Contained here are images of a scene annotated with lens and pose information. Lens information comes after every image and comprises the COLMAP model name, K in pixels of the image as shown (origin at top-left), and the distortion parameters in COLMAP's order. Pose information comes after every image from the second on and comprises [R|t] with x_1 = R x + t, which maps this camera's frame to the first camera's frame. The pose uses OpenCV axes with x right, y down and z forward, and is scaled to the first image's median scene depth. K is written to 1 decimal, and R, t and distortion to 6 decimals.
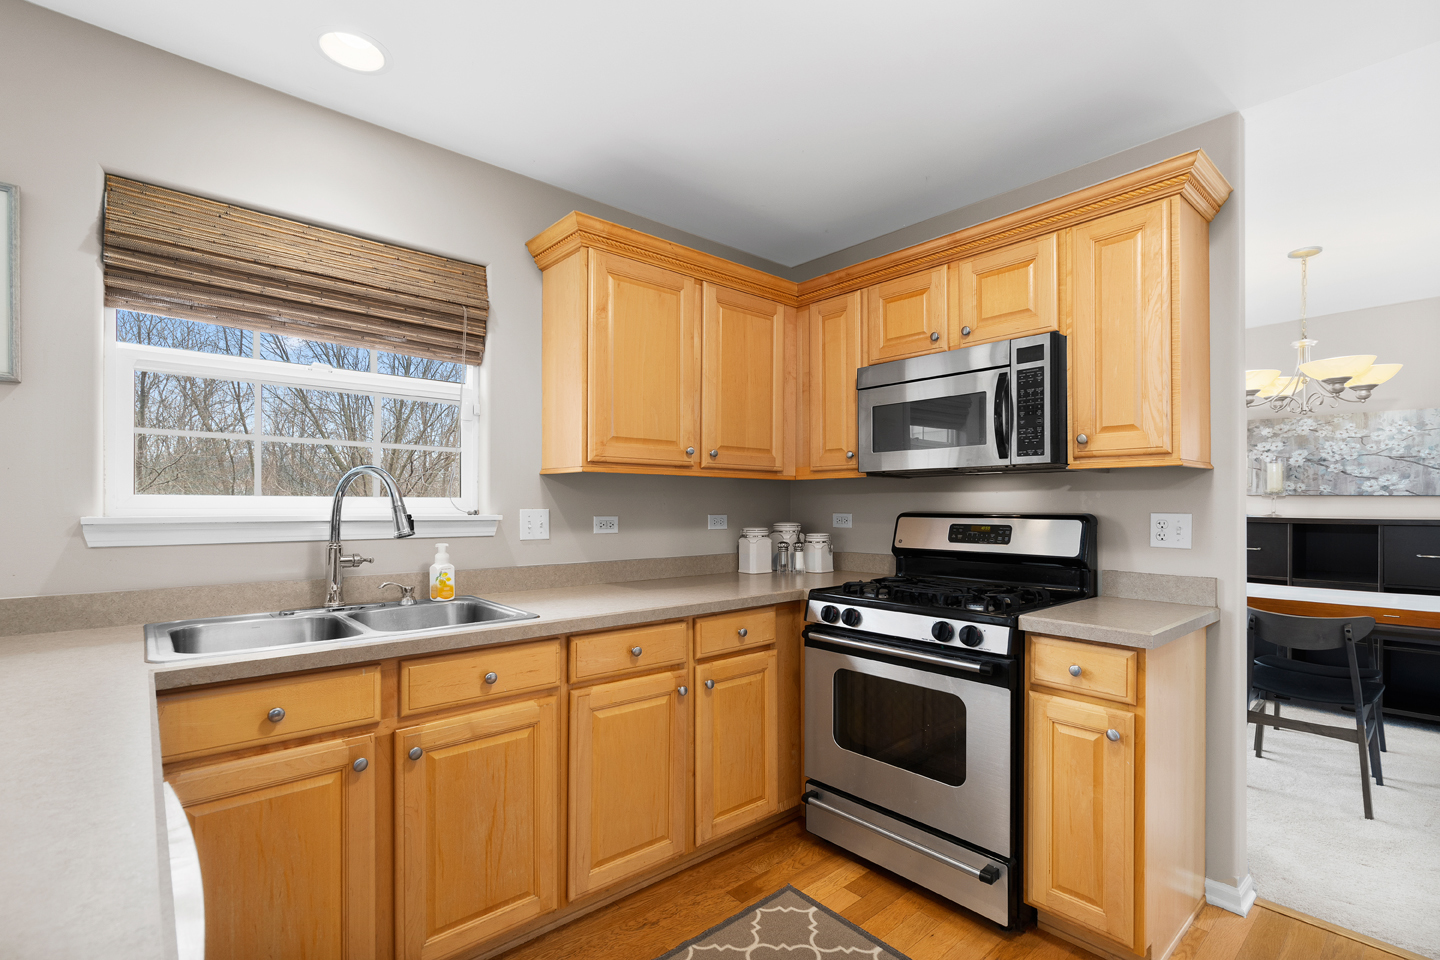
lens RADIAL K [[662.7, 0, 728.8], [0, 662.7, 491.7], [0, 0, 1]] dist [-0.000955, 0.001666]
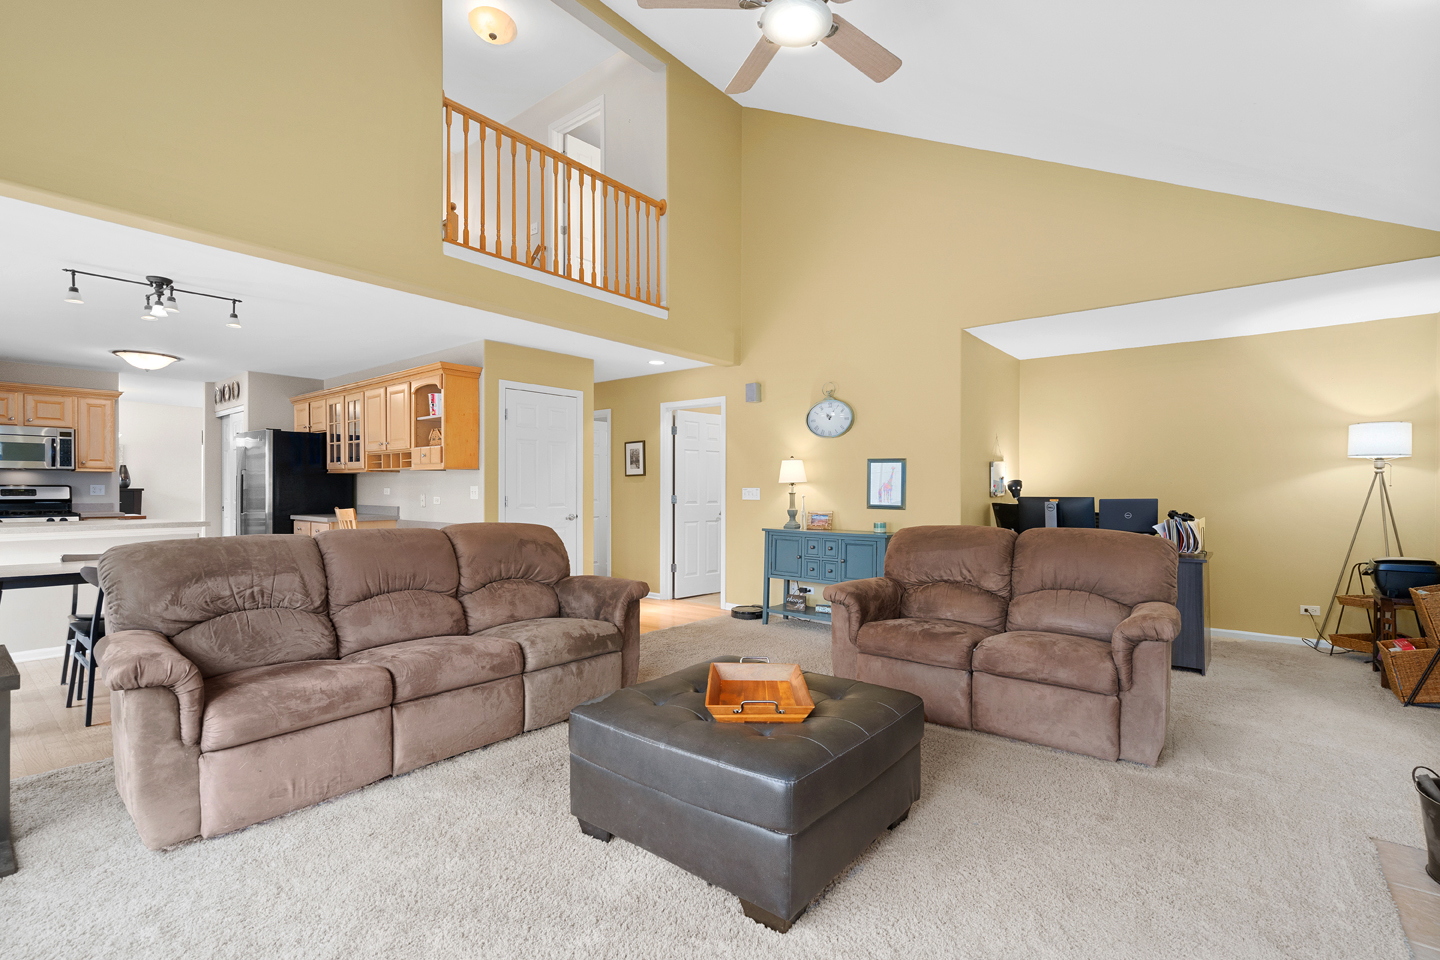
lens RADIAL K [[670.7, 0, 723.4], [0, 670.7, 495.4], [0, 0, 1]] dist [0.000758, 0.000727]
pose [[-0.155845, -0.006427, 0.987761, -2.990232], [-0.019308, 0.999808, 0.003459, 0.011915], [-0.987593, -0.018532, -0.155939, -1.503577]]
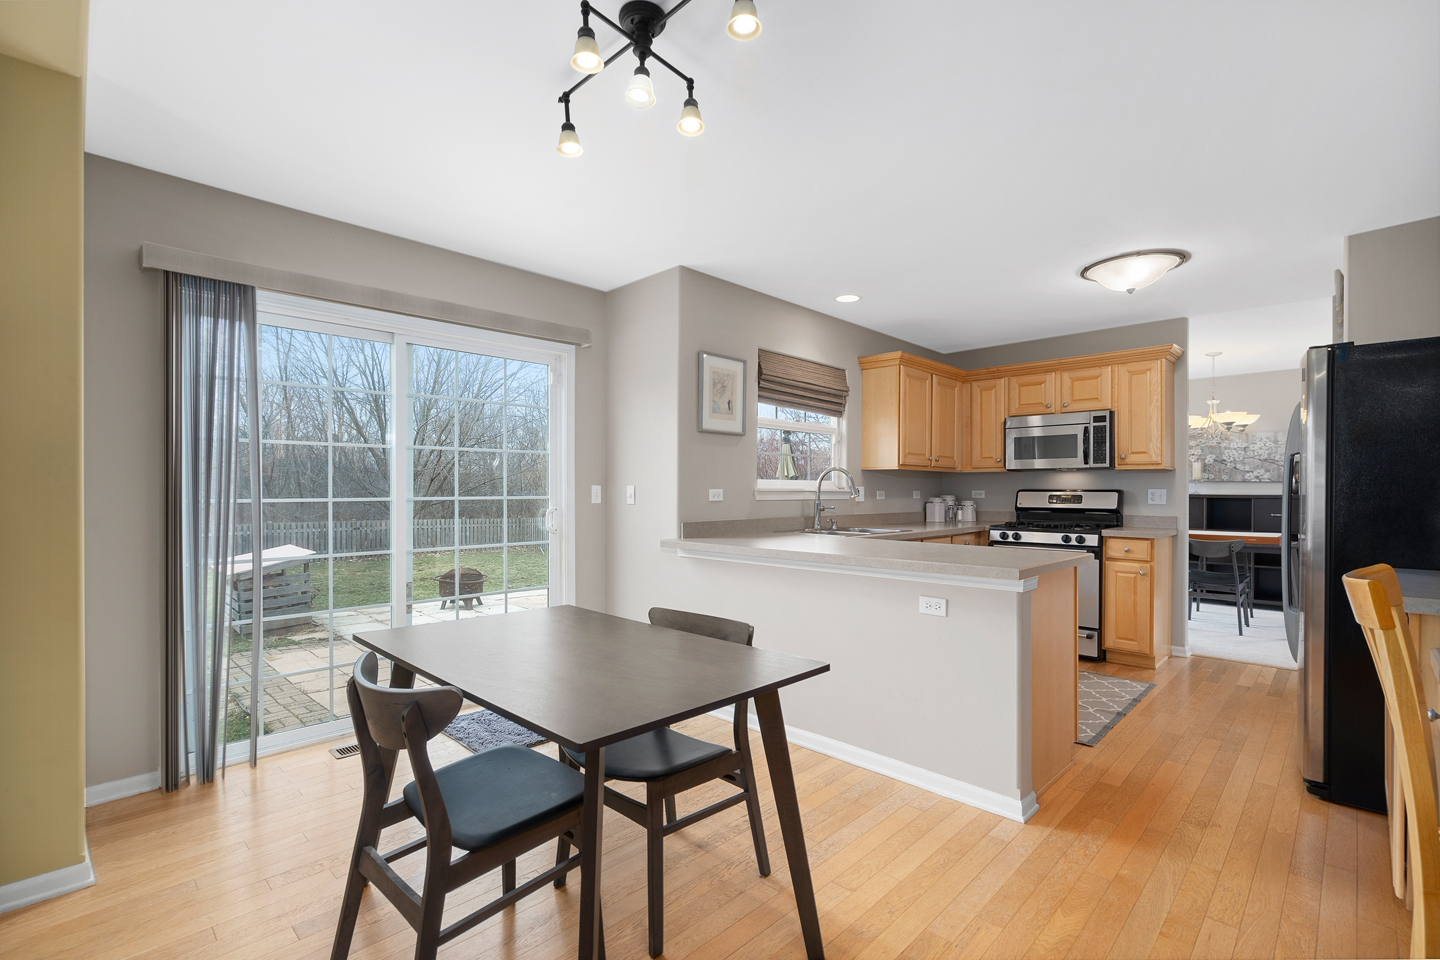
lens RADIAL K [[645.2, 0, 748.1], [0, 645.2, 479.7], [0, 0, 1]] dist [0.014410, 0.000065]
pose [[0.995774, 0.003243, 0.091779, -0.887280], [-0.003600, 0.999987, 0.003731, -0.002158], [-0.091766, -0.004045, 0.995772, -1.033771]]
